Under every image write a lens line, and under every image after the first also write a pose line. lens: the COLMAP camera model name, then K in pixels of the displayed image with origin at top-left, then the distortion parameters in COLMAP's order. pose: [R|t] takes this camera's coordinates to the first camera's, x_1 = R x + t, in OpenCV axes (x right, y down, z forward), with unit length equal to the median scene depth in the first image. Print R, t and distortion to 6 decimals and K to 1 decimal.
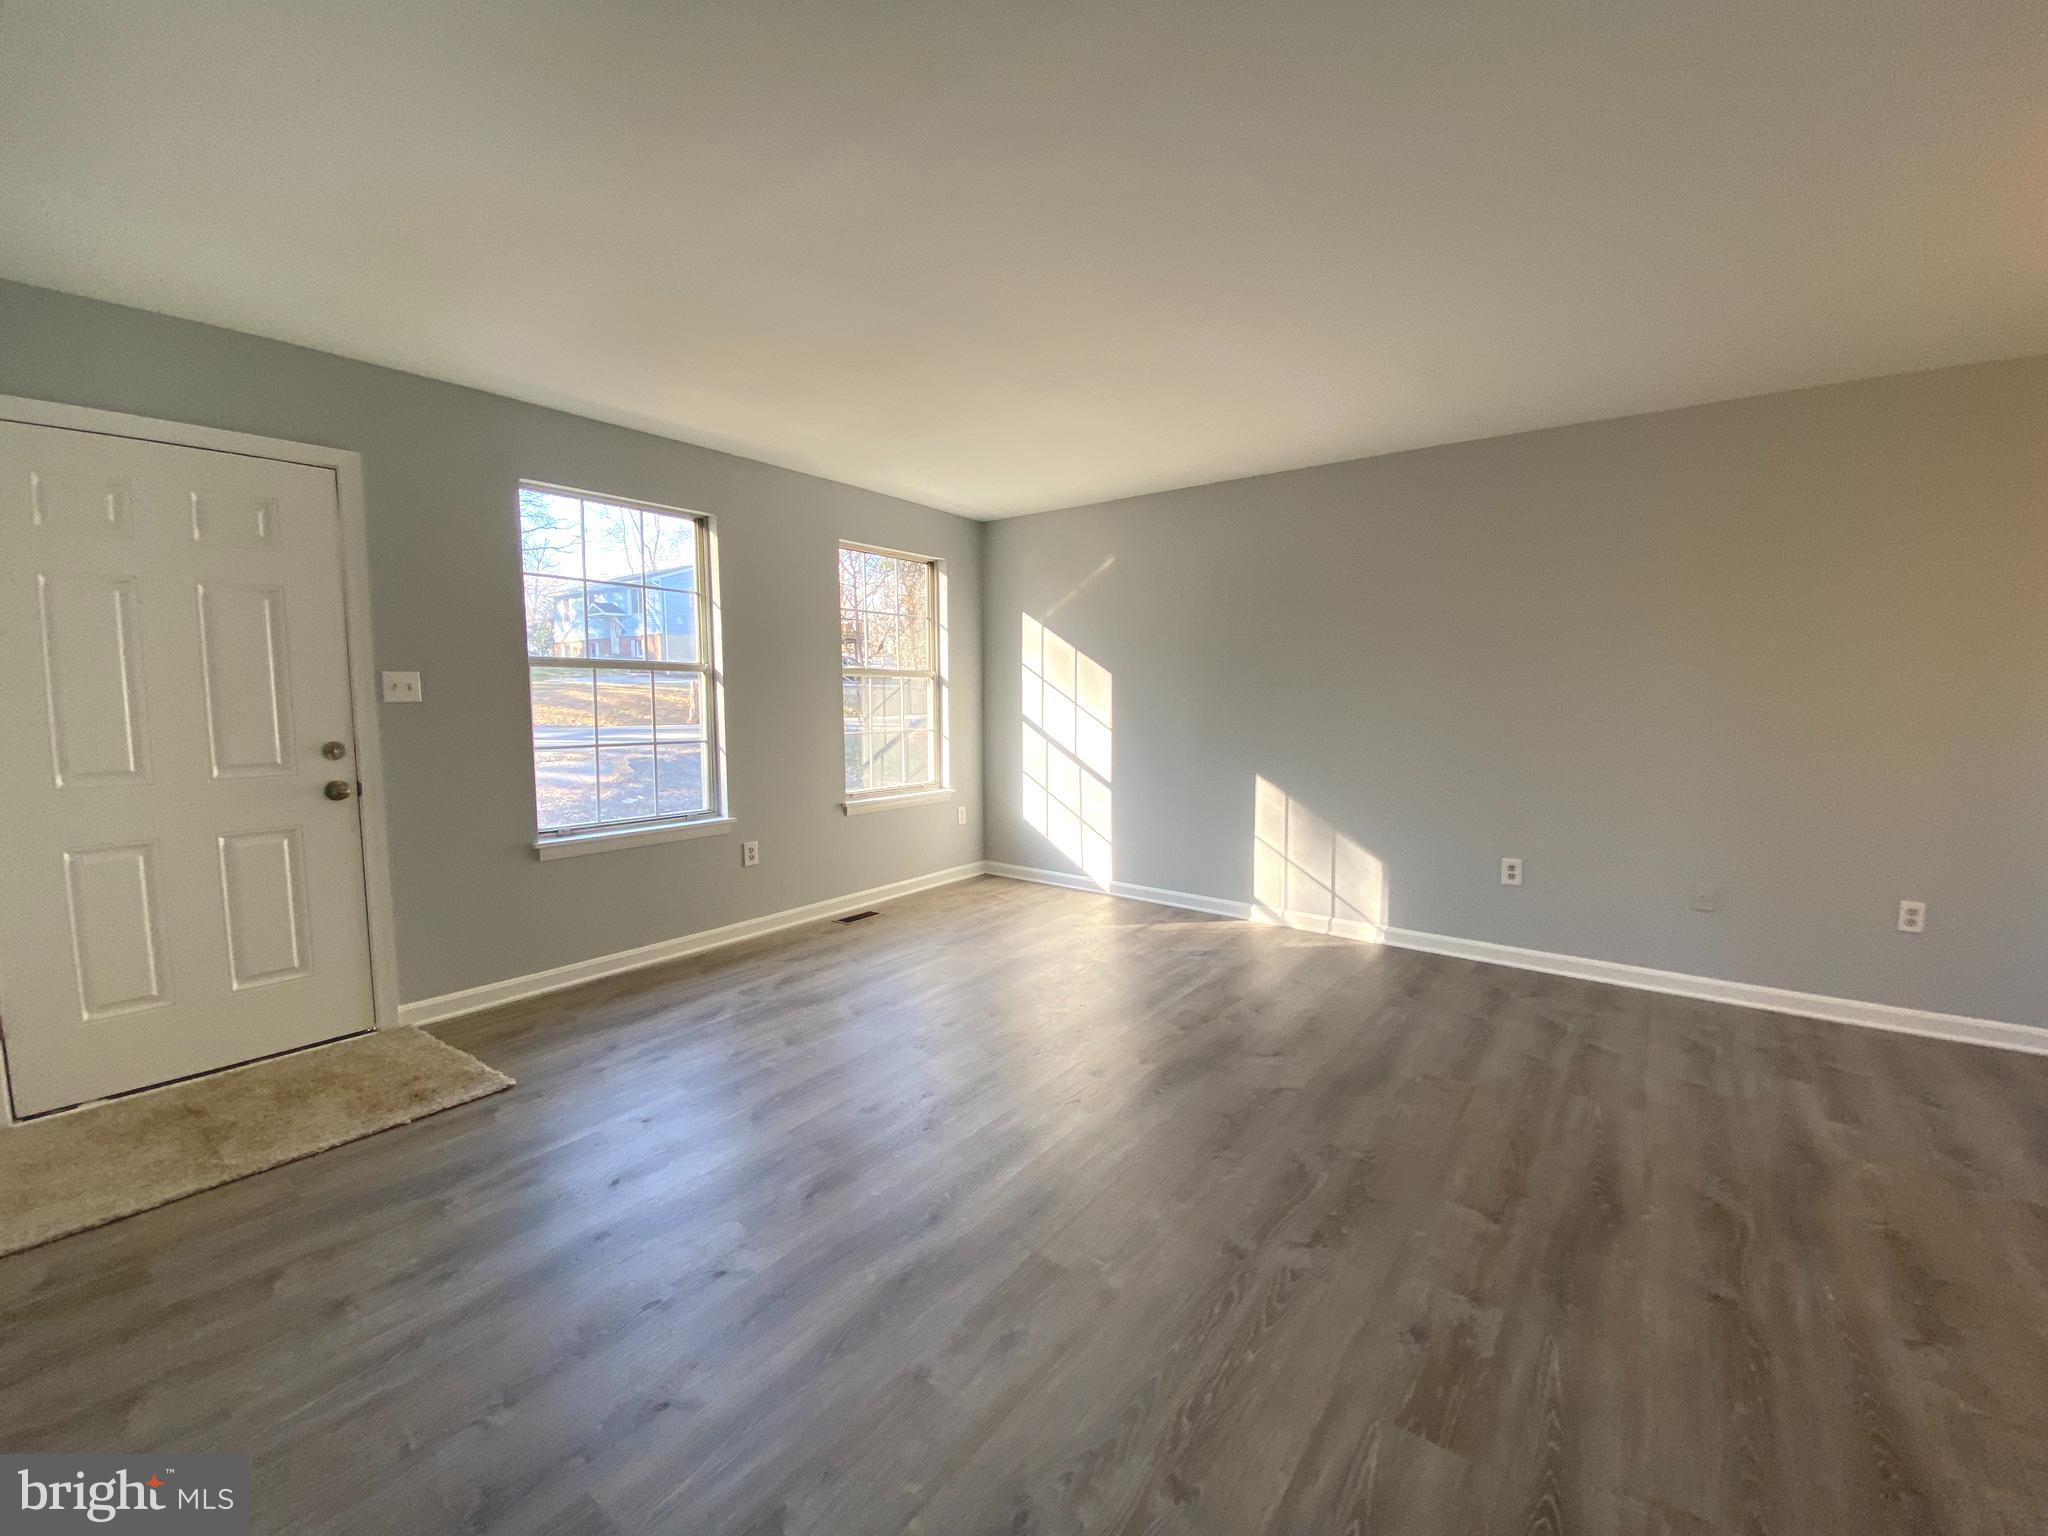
lens RADIAL K [[825.5, 0, 1024.0], [0, 825.5, 768.0], [0, 0, 1]] dist [0.035791, -0.032315]
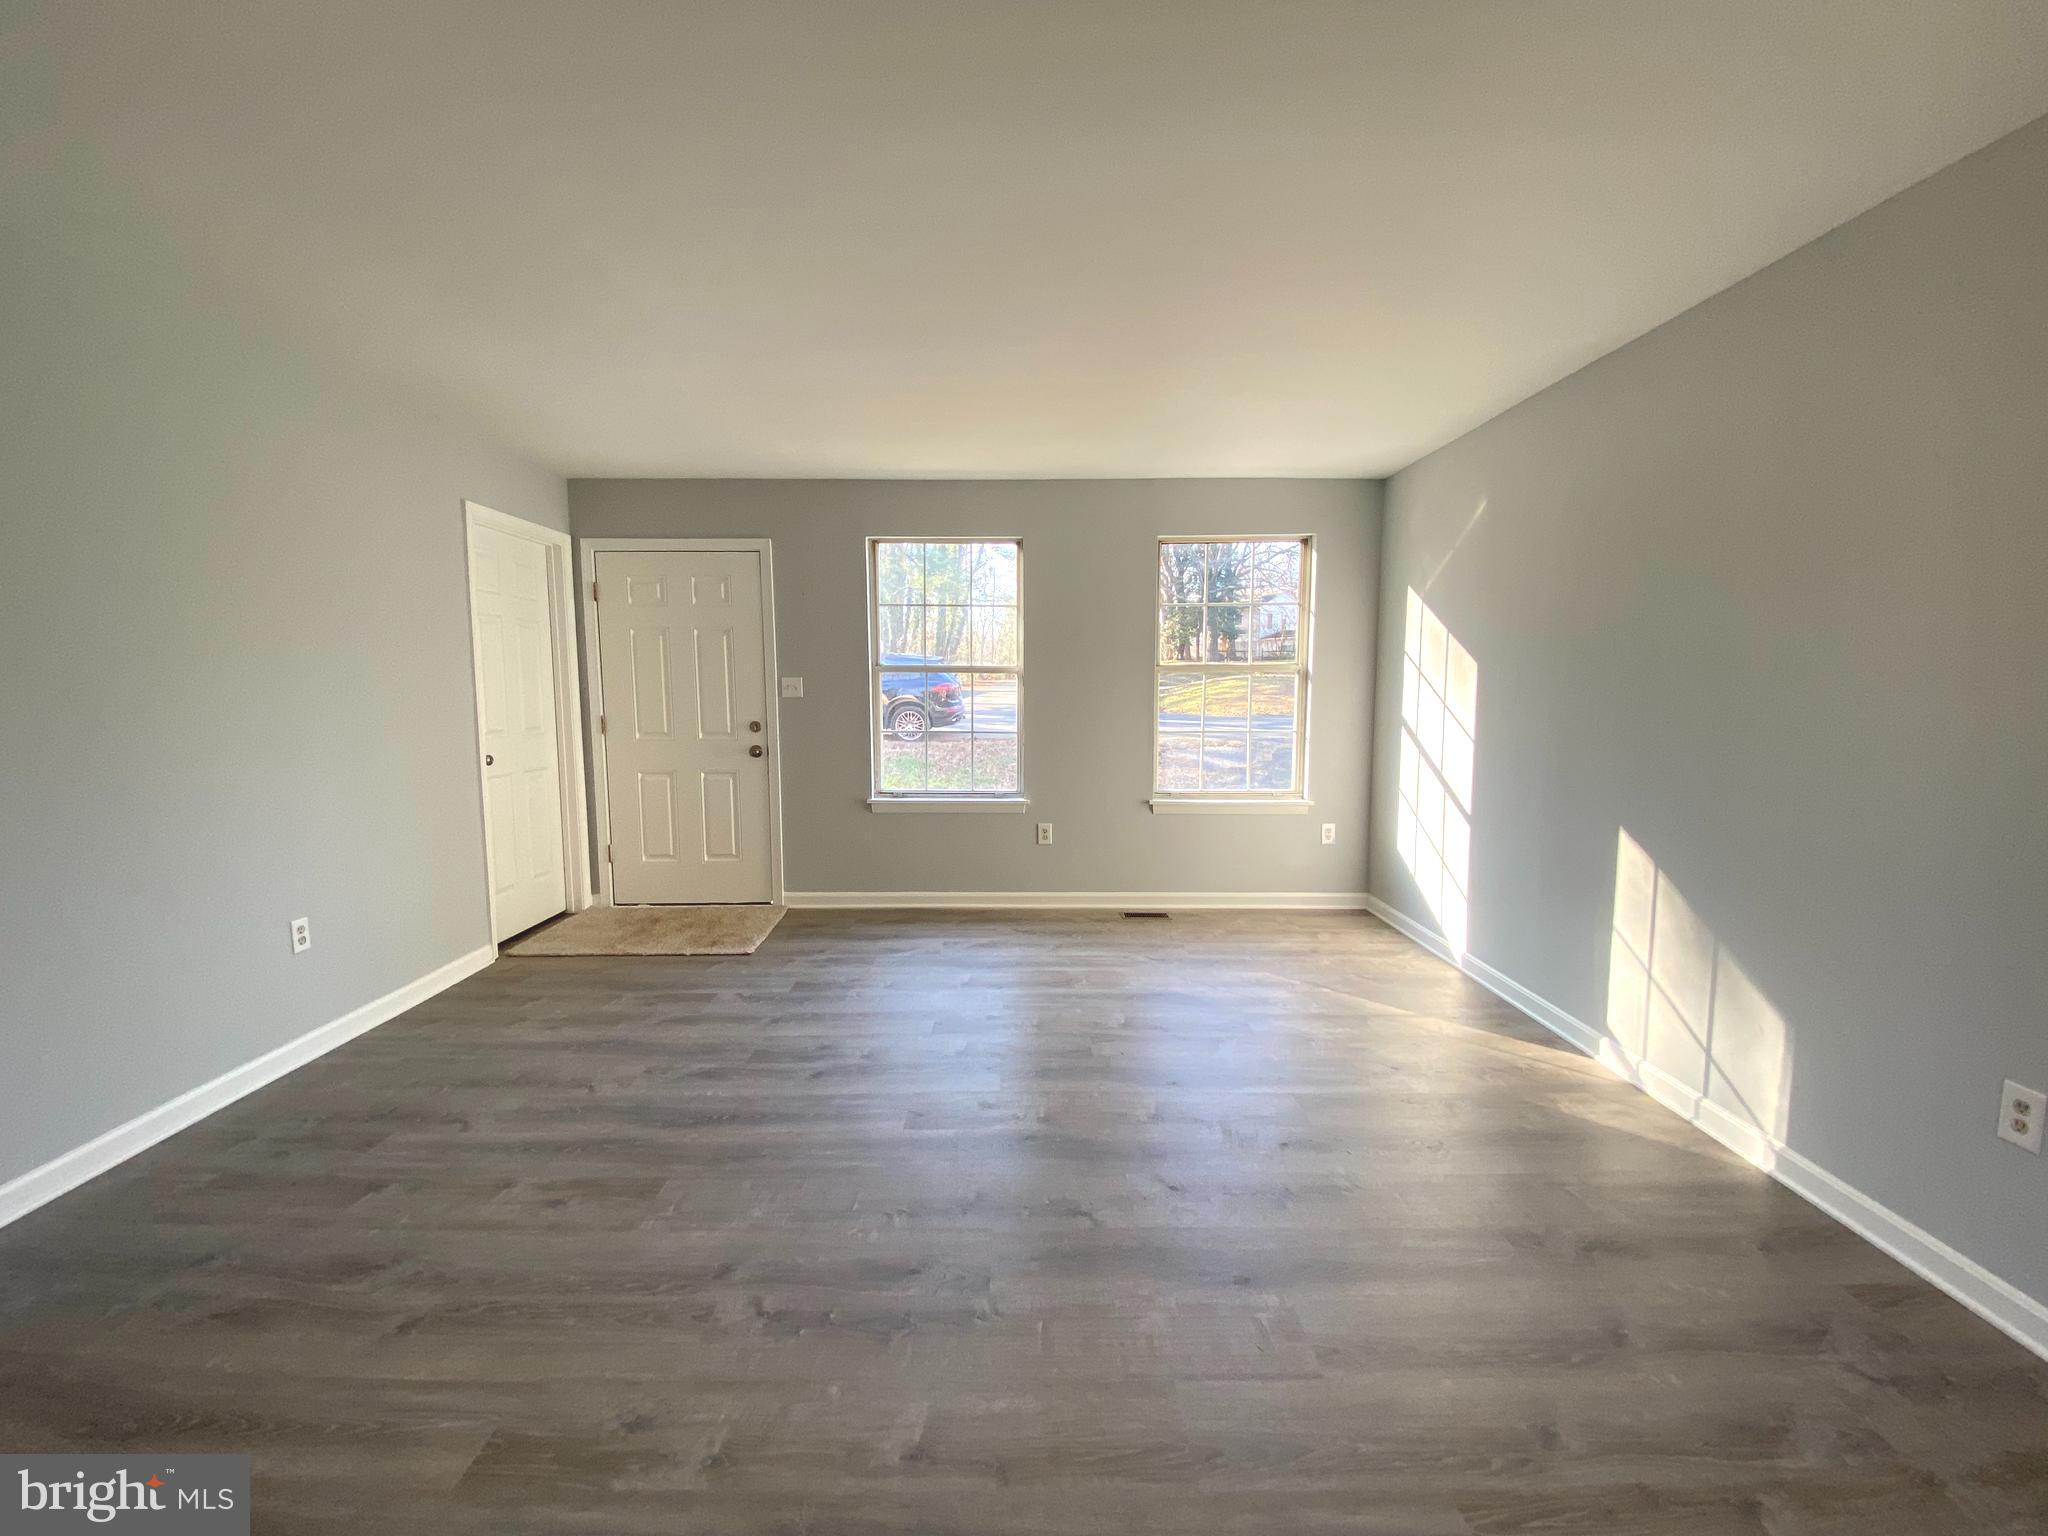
lens RADIAL K [[825.5, 0, 1024.0], [0, 825.5, 768.0], [0, 0, 1]] dist [0.035791, -0.032315]
pose [[0.607439, 0.079352, -0.790393, 0.527680], [-0.070413, 0.996460, 0.045926, -0.035162], [0.791239, 0.027756, 0.610877, 0.293431]]
